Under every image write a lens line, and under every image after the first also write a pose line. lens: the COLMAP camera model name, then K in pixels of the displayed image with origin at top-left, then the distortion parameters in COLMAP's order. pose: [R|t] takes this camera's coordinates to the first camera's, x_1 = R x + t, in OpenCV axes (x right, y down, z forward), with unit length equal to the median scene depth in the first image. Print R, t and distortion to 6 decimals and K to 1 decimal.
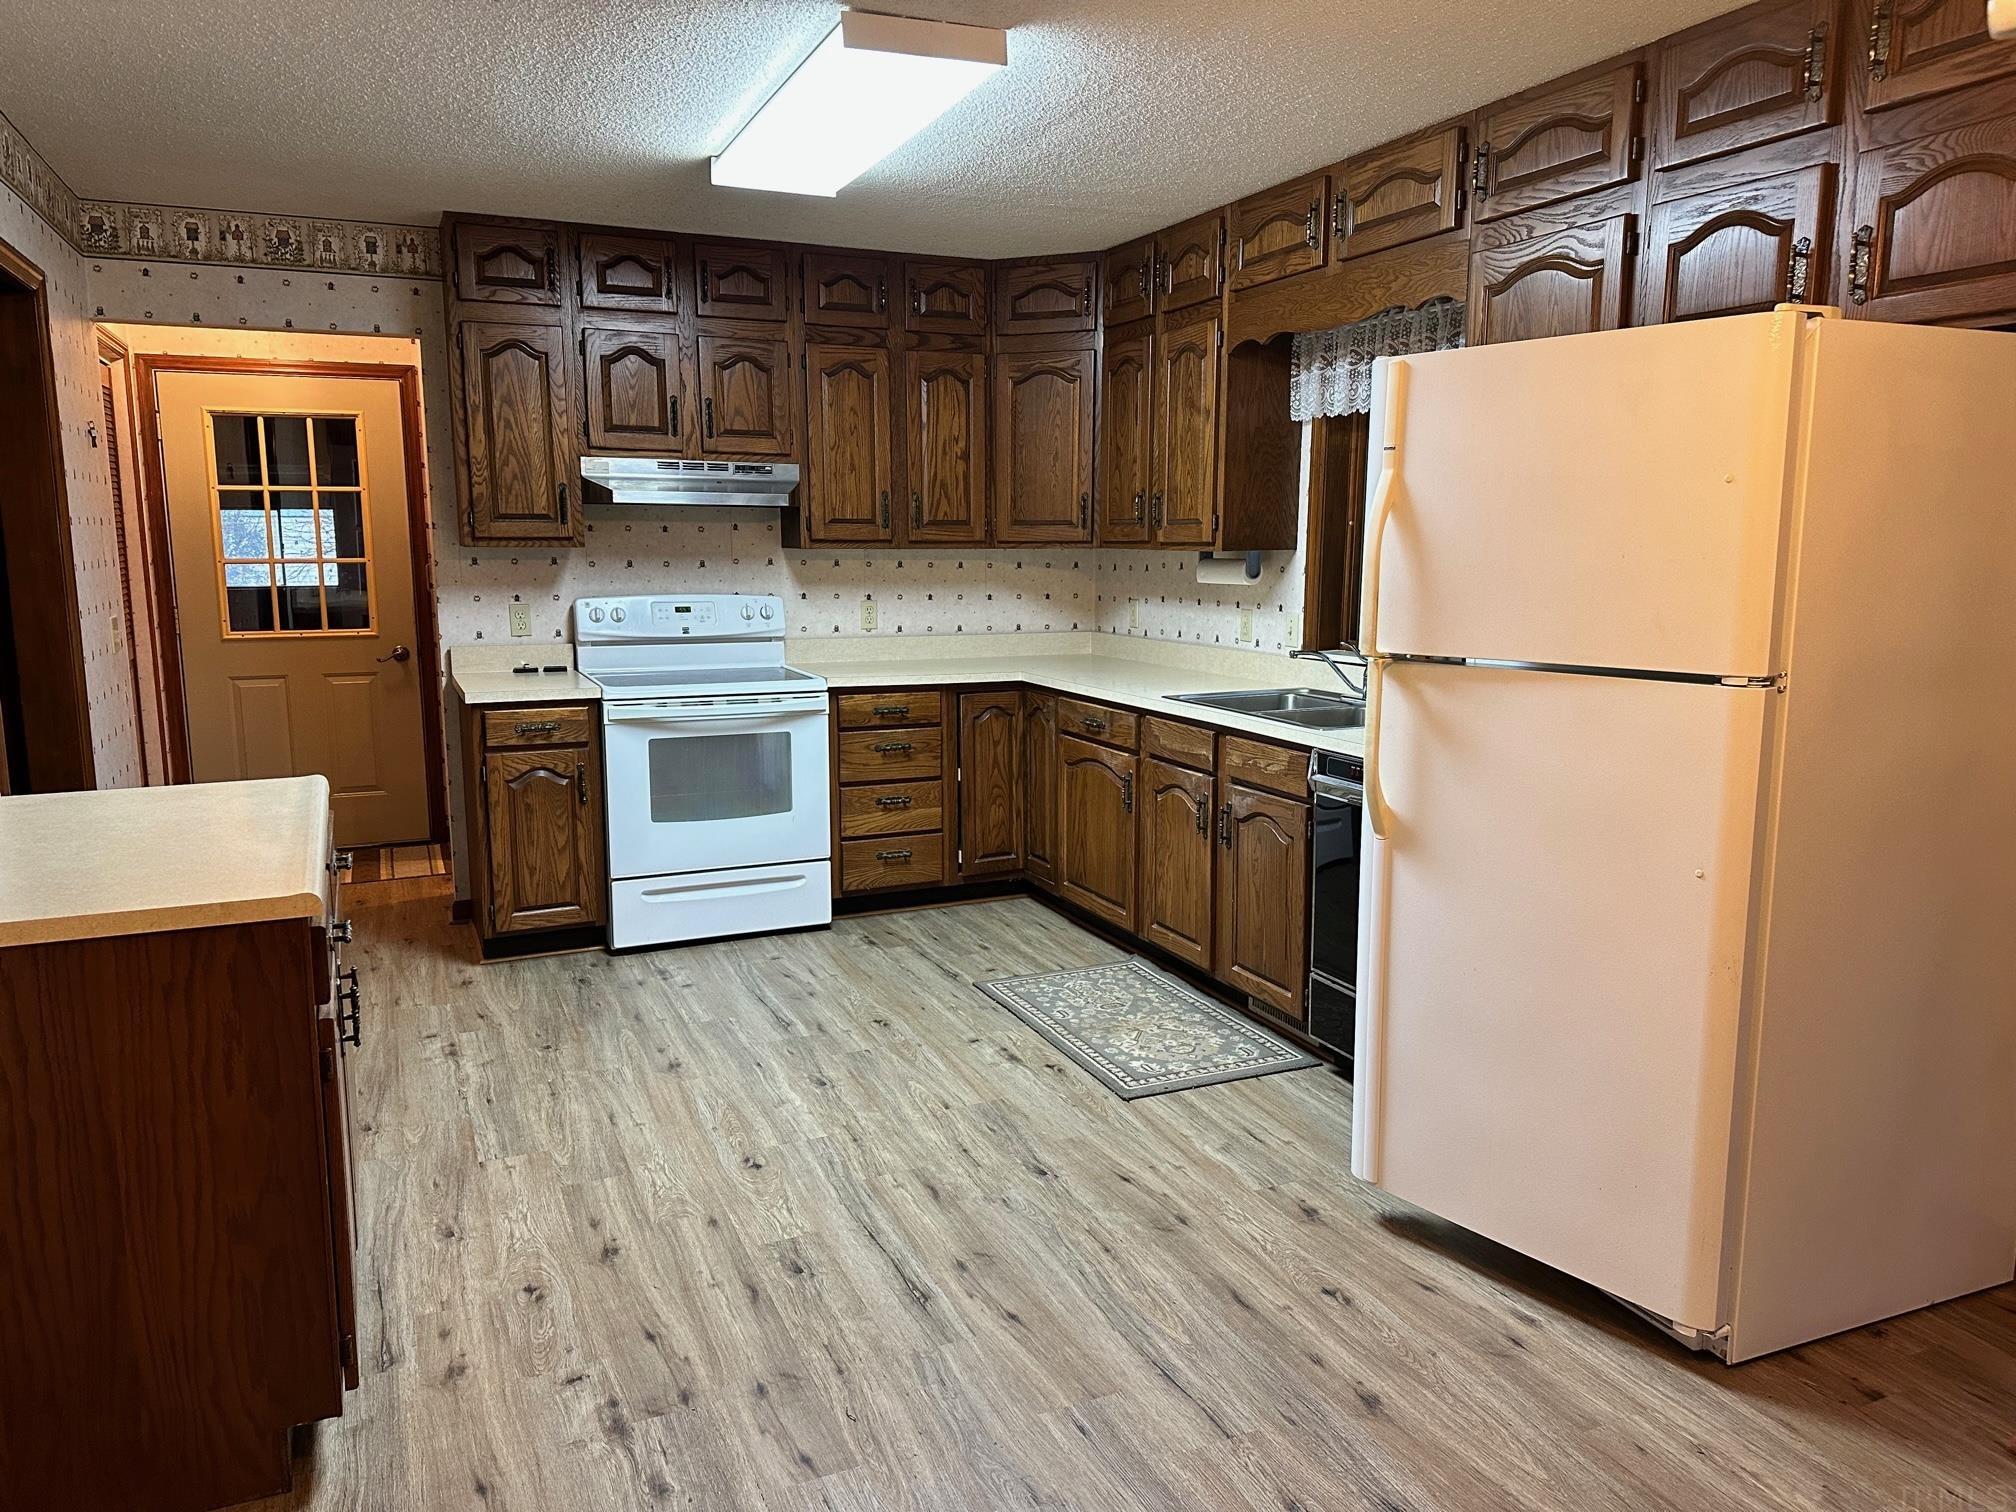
lens RADIAL K [[1421.0, 0, 1015.4], [0, 1421.0, 761.1], [0, 0, 1]] dist [0.073680, -0.014216]
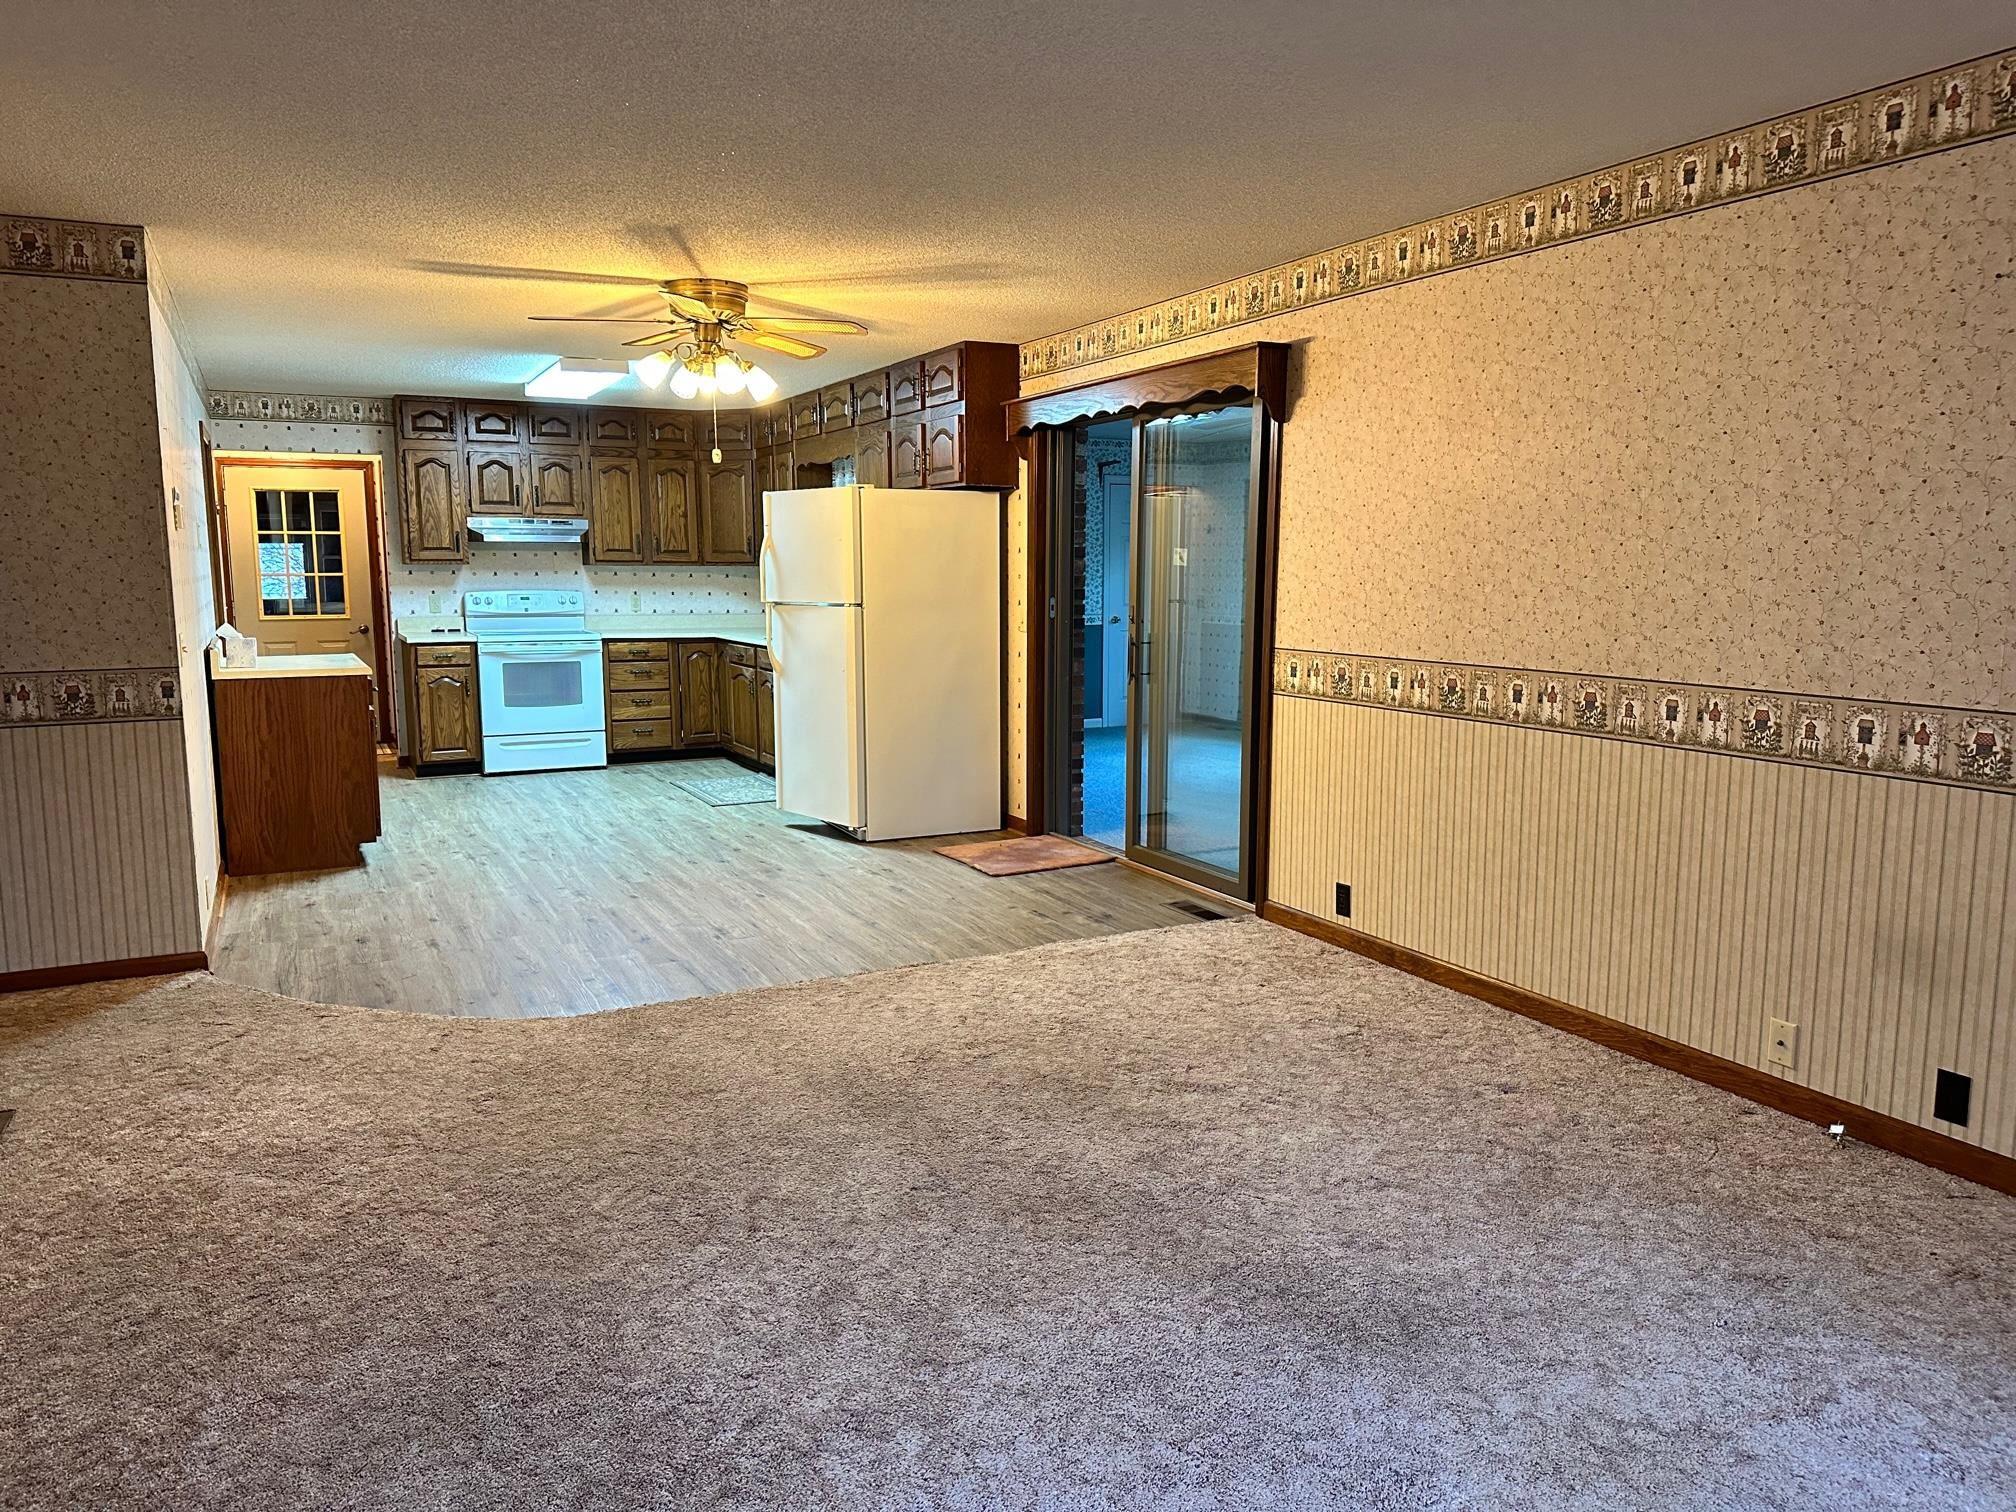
lens RADIAL K [[1421.0, 0, 1004.3], [0, 1421.0, 755.8], [0, 0, 1]] dist [0.073680, -0.014216]
pose [[0.998973, -0.009062, 0.044391, 0.317206], [0.010126, 0.999665, -0.023802, 0.155285], [-0.044160, 0.024227, 0.998731, -0.917950]]
